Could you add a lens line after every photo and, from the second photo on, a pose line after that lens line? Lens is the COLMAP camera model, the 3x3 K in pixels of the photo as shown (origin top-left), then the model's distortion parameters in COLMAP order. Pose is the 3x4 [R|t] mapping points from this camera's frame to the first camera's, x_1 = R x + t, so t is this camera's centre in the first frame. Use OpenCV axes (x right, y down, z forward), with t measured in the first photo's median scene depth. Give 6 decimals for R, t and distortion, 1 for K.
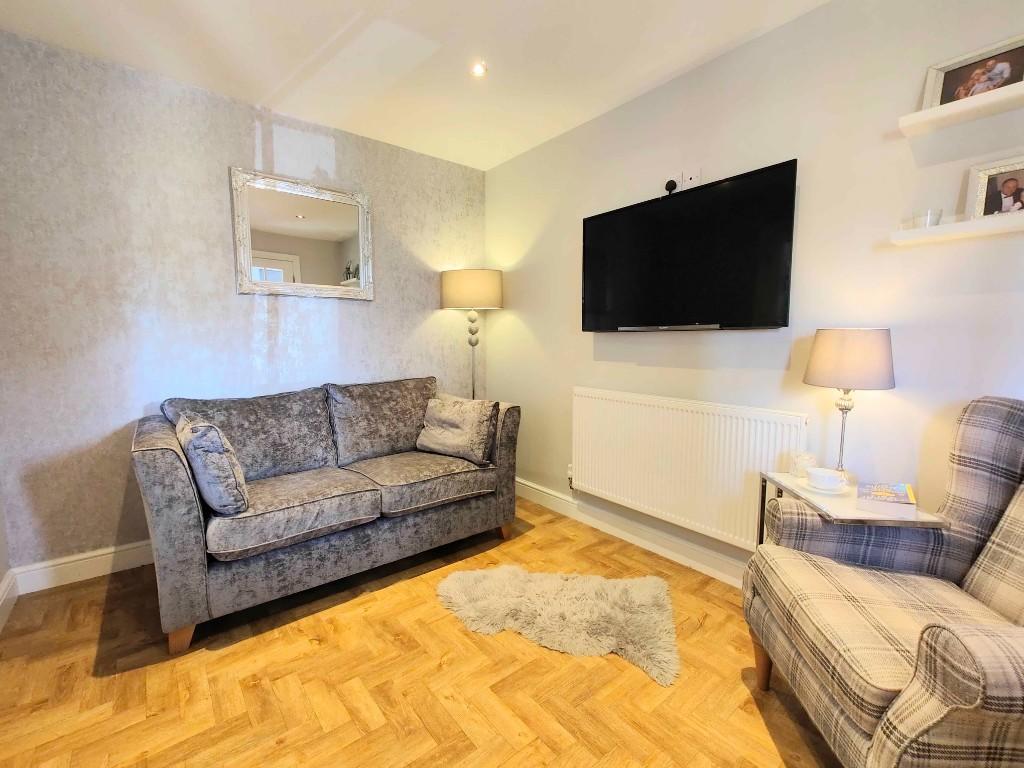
lens RADIAL K [[450.3, 0, 510.1], [0, 450.3, 380.9], [0, 0, 1]] dist [0.003446, -0.000106]
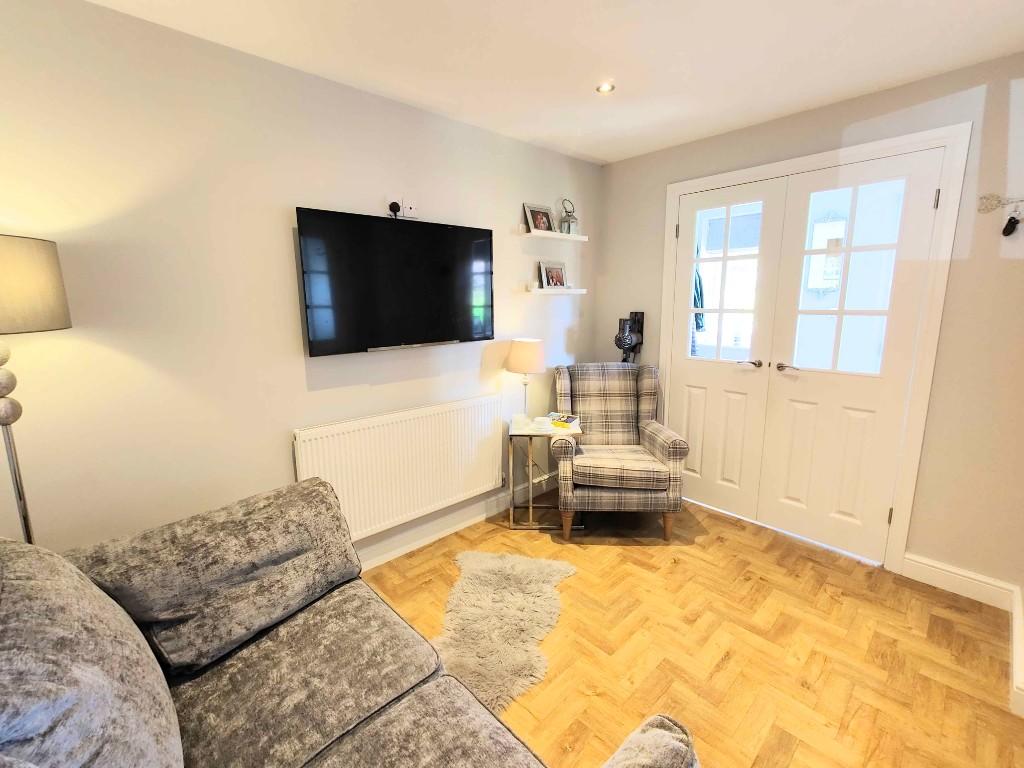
lens RADIAL K [[450.3, 0, 510.1], [0, 450.3, 380.9], [0, 0, 1]] dist [0.003446, -0.000106]
pose [[-0.072731, -0.177624, 0.981407, -0.757800], [0.108346, 0.976782, 0.184816, -0.213822], [-0.991449, 0.119773, -0.051798, 0.857373]]
